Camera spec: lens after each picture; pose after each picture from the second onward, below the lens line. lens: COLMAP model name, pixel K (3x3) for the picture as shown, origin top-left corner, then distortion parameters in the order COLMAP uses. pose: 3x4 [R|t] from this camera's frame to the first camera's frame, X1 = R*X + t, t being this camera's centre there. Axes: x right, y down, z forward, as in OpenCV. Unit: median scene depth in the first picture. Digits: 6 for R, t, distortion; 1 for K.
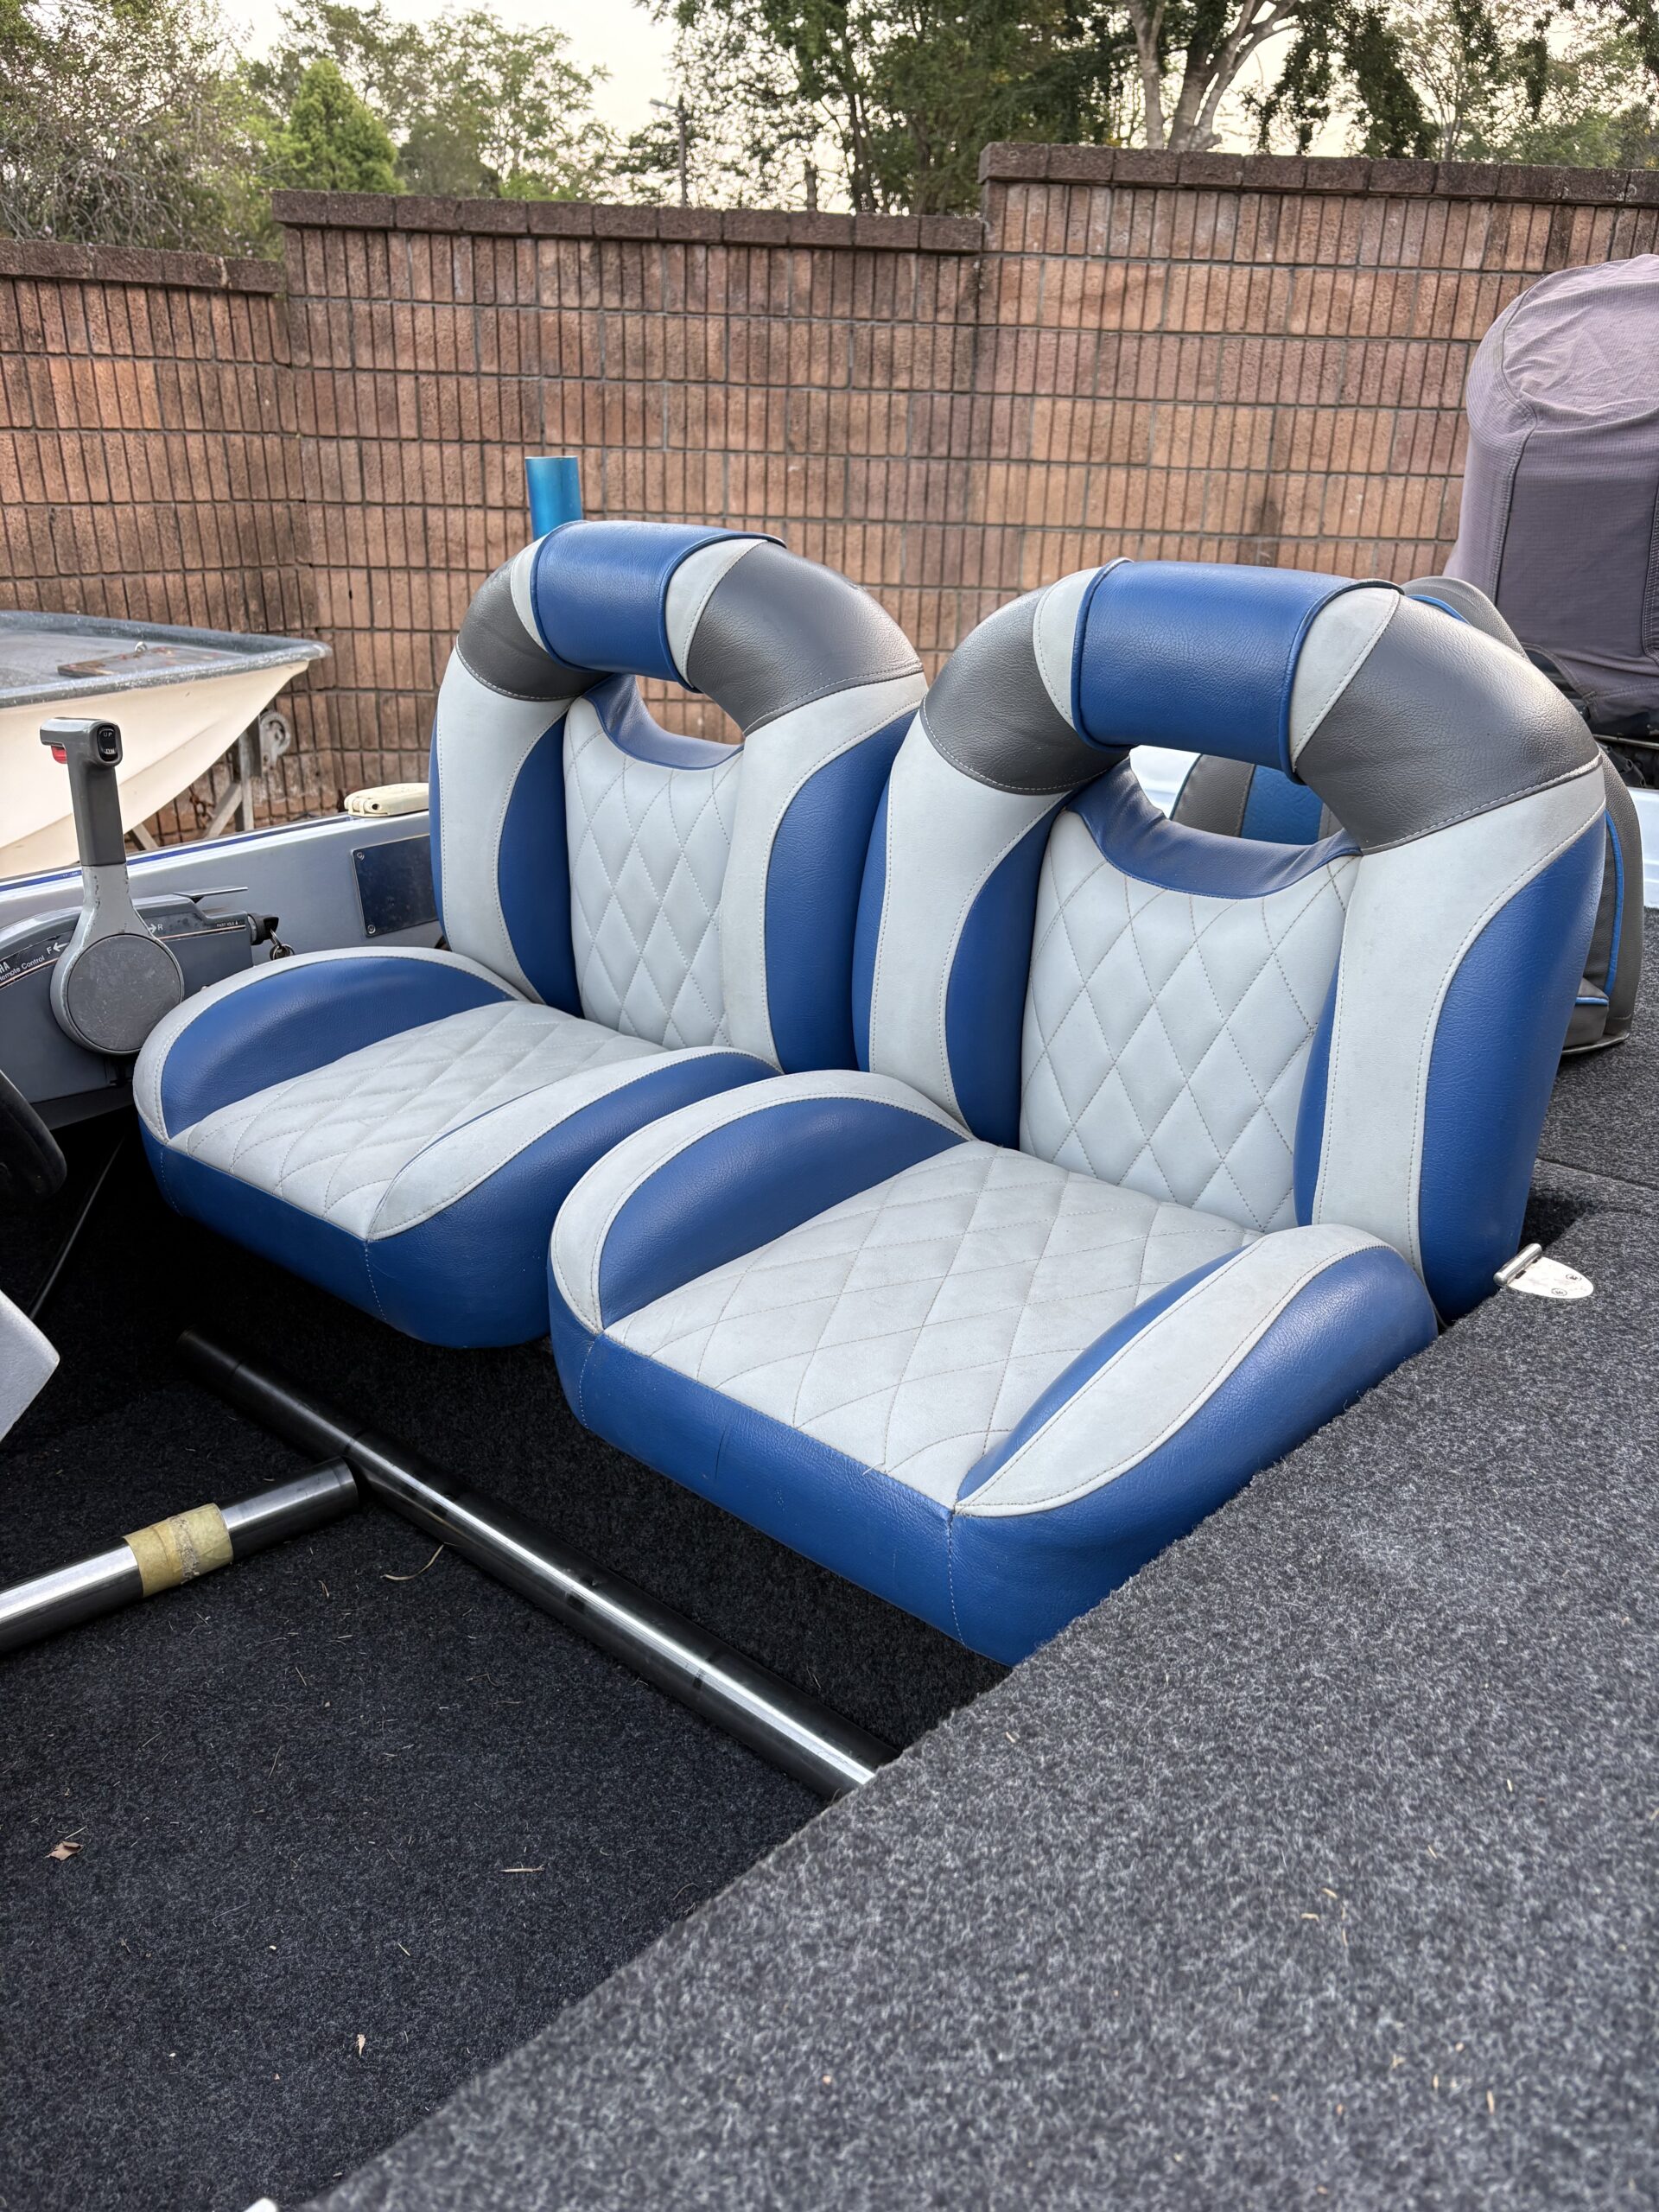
lens RADIAL K [[1608.6, 0, 864.0], [0, 1608.6, 1054.9], [0, 0, 1]] dist [0.050406, -0.042278]
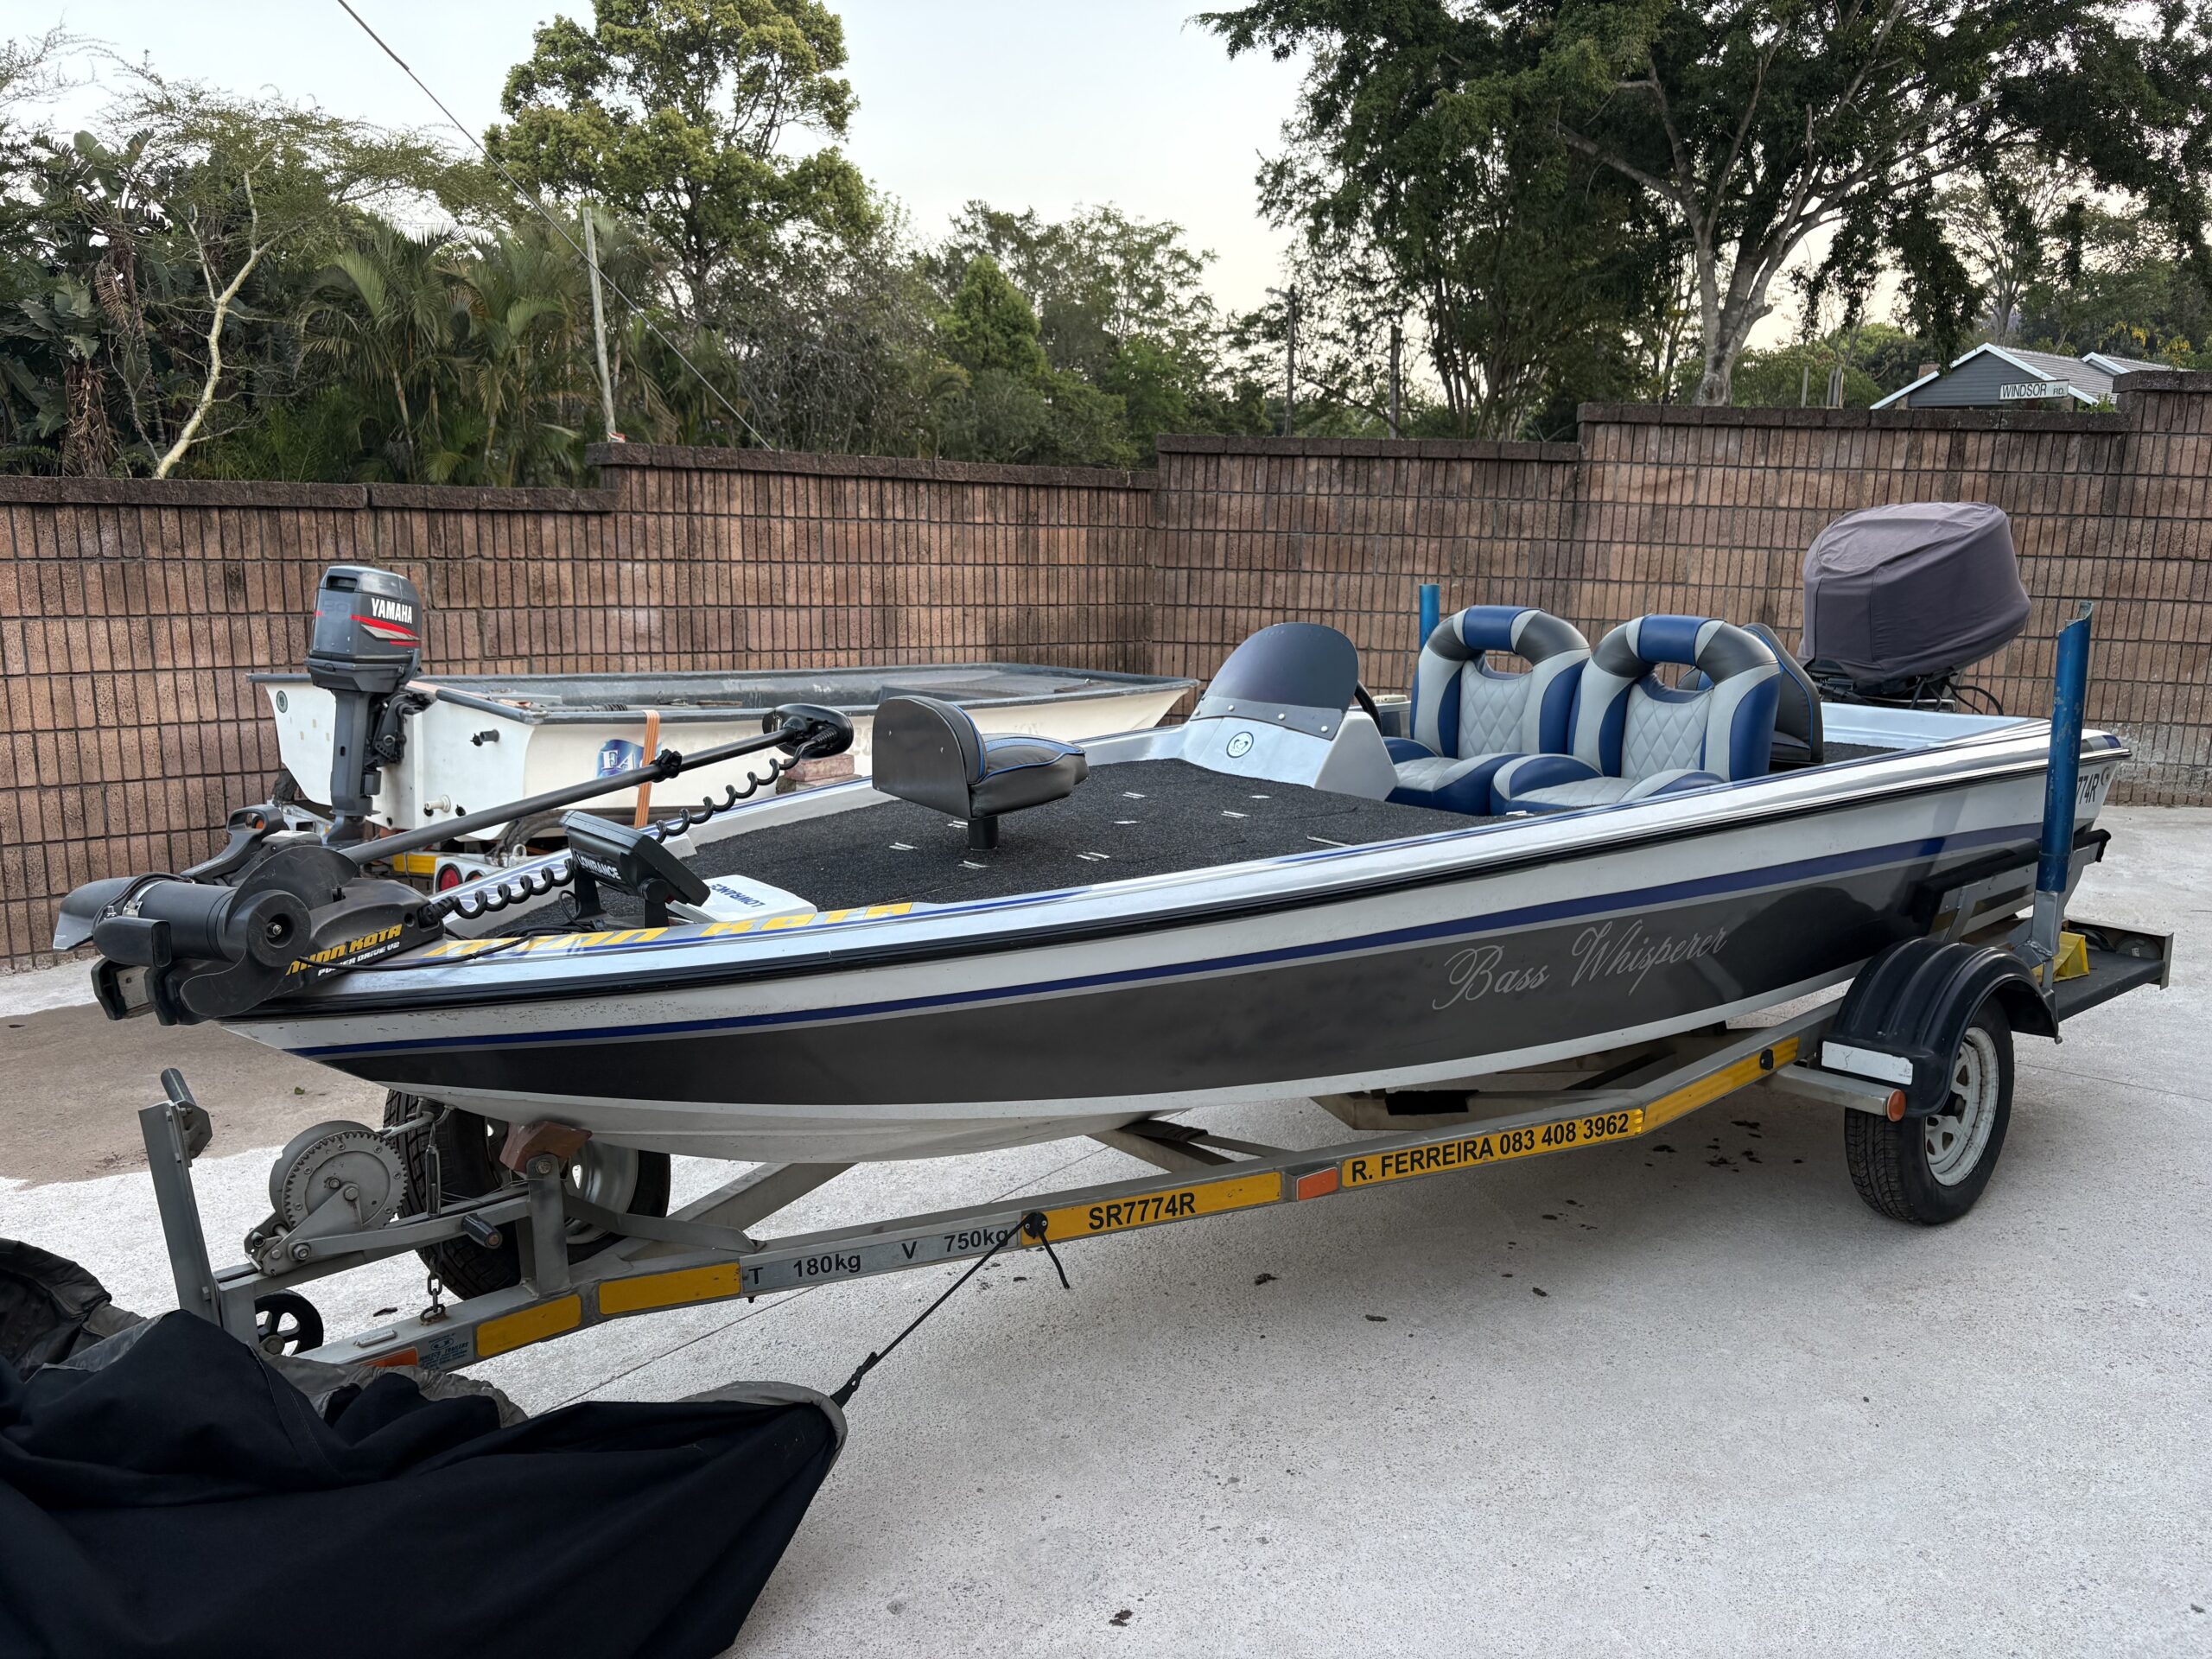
lens RADIAL K [[1686.4, 0, 1114.8], [0, 1686.4, 827.3], [0, 0, 1]] dist [0.022741, -0.011016]
pose [[0.984659, 0.028177, -0.172202, -0.082398], [-0.062062, 0.978897, -0.194702, 0.223952], [0.163082, 0.202402, 0.965628, -0.635136]]
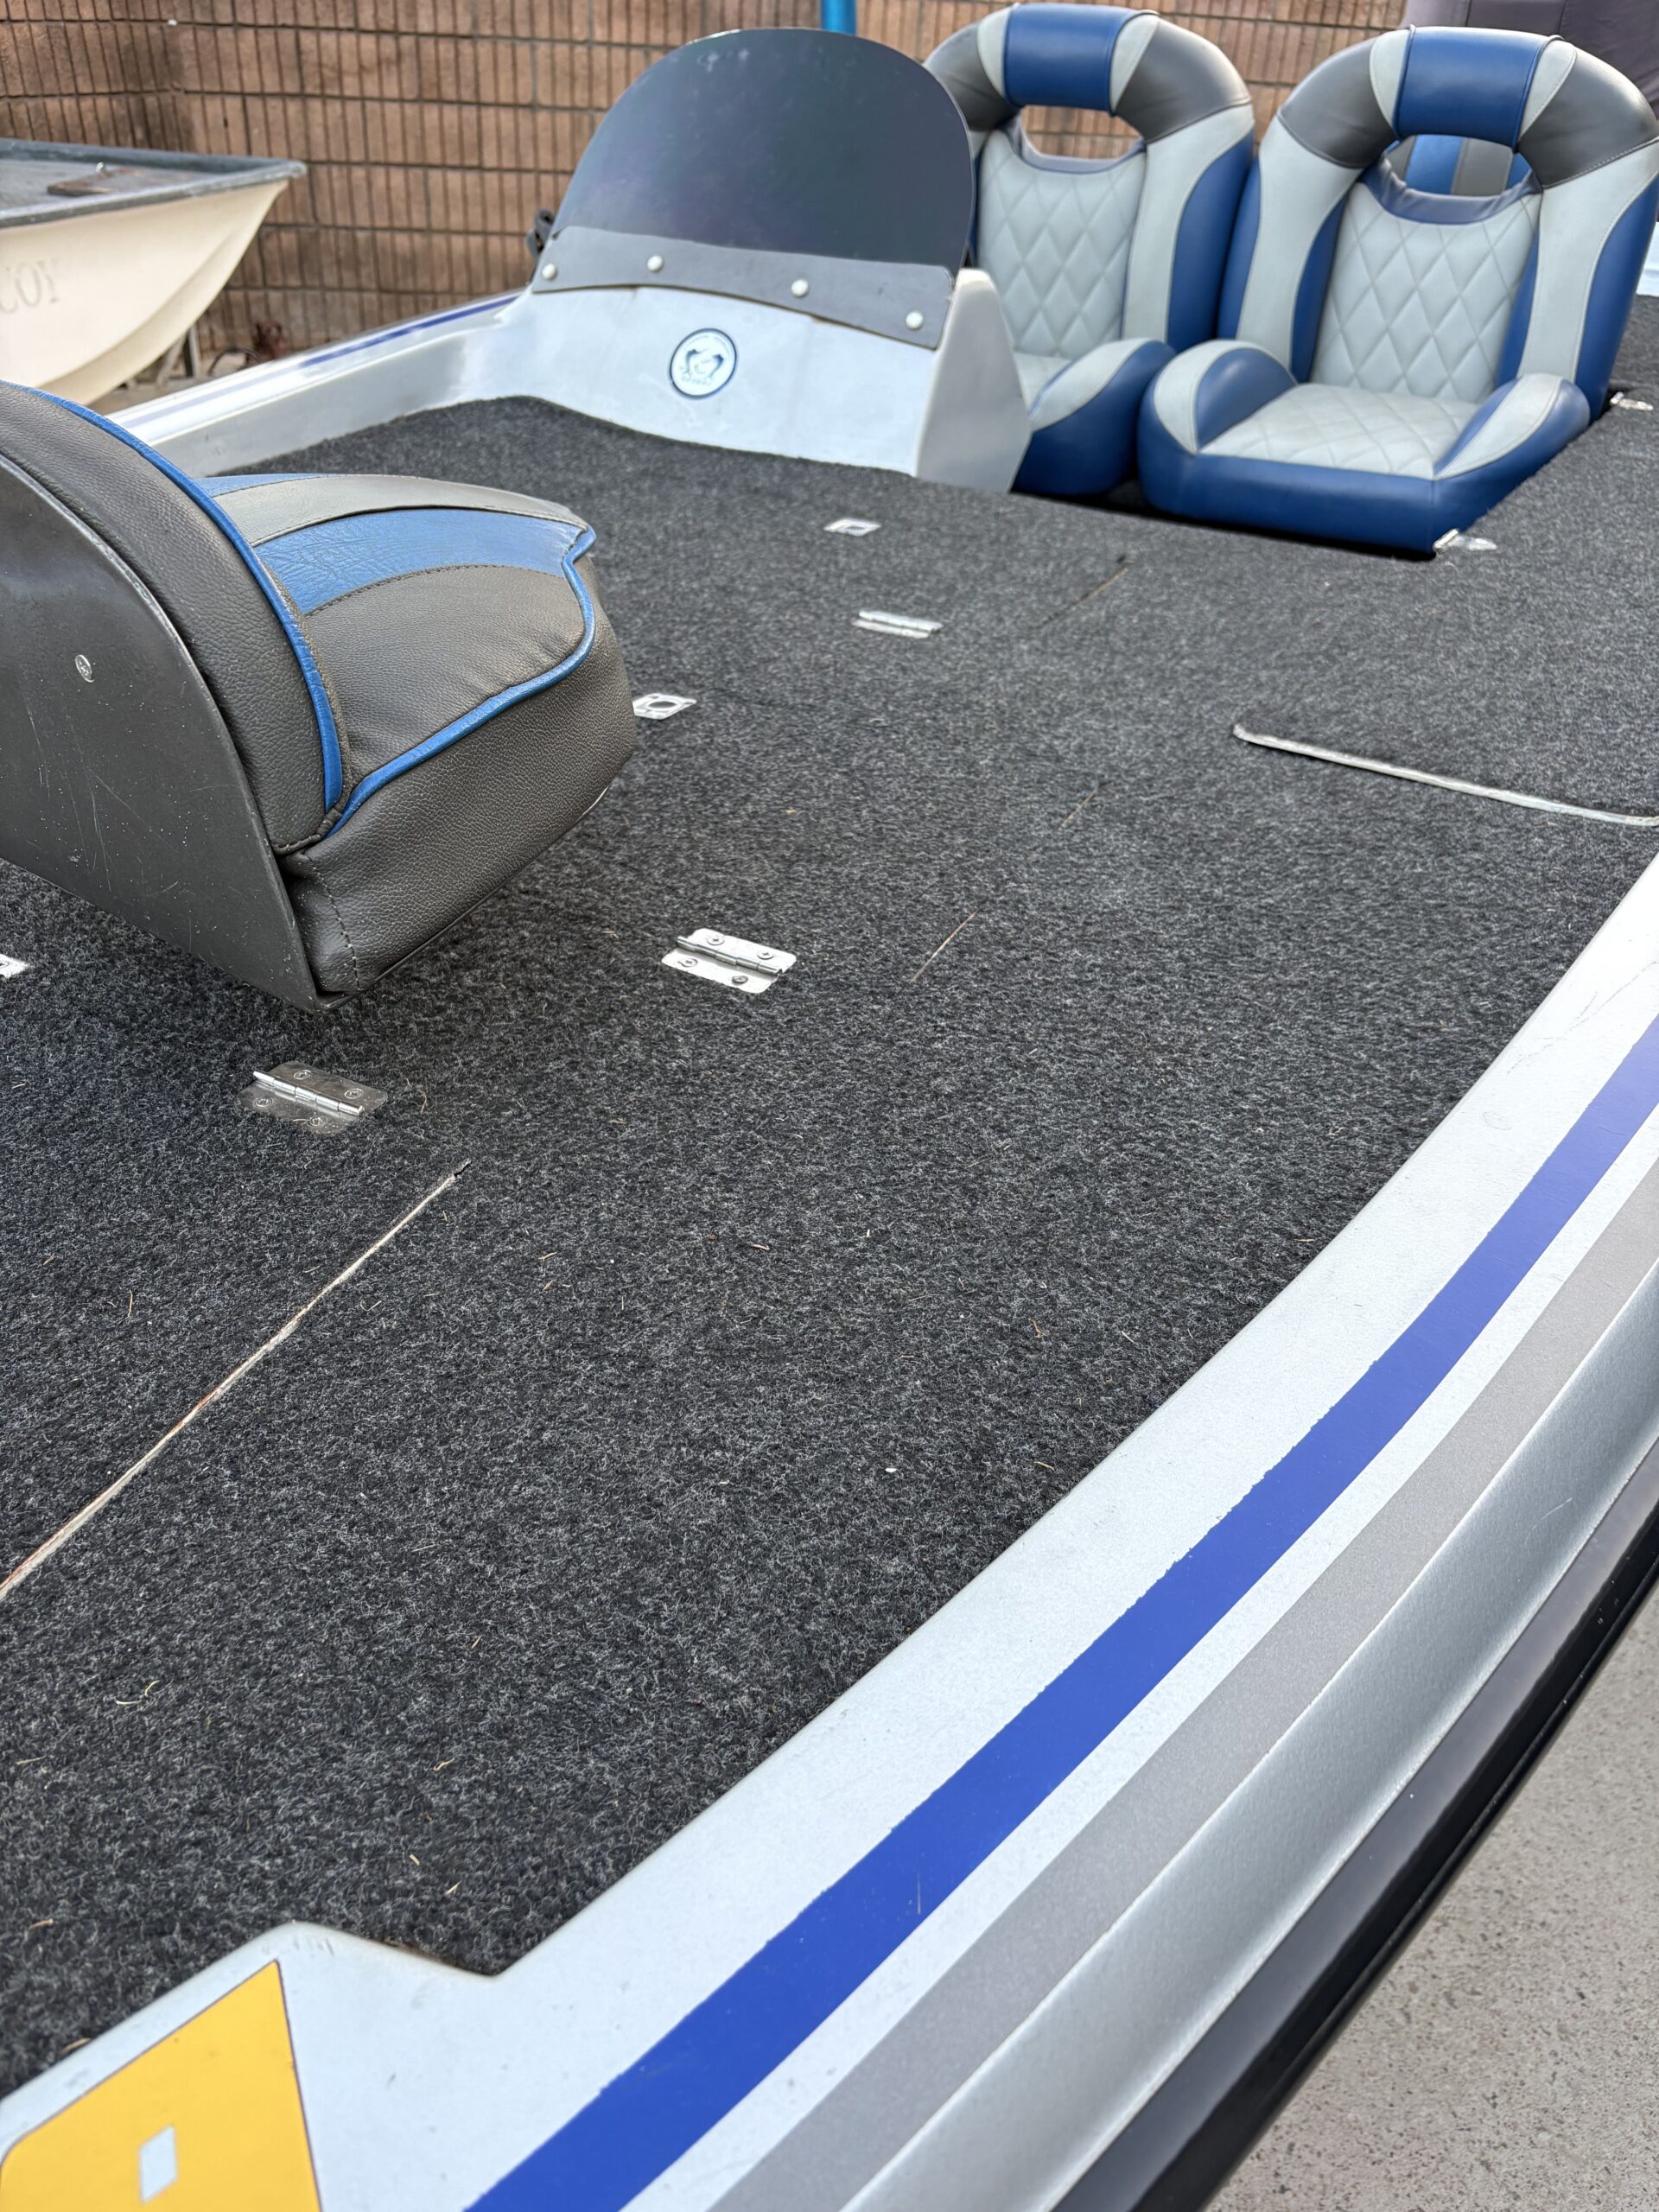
lens RADIAL K [[1656.8, 0, 825.3], [0, 1656.8, 1032.5], [0, 0, 1]] dist [0.005459, -0.006576]
pose [[0.975123, -0.101438, 0.197092, -0.222262], [0.059867, 0.976625, 0.206447, 0.086517], [-0.213426, -0.189512, 0.958402, -0.200029]]
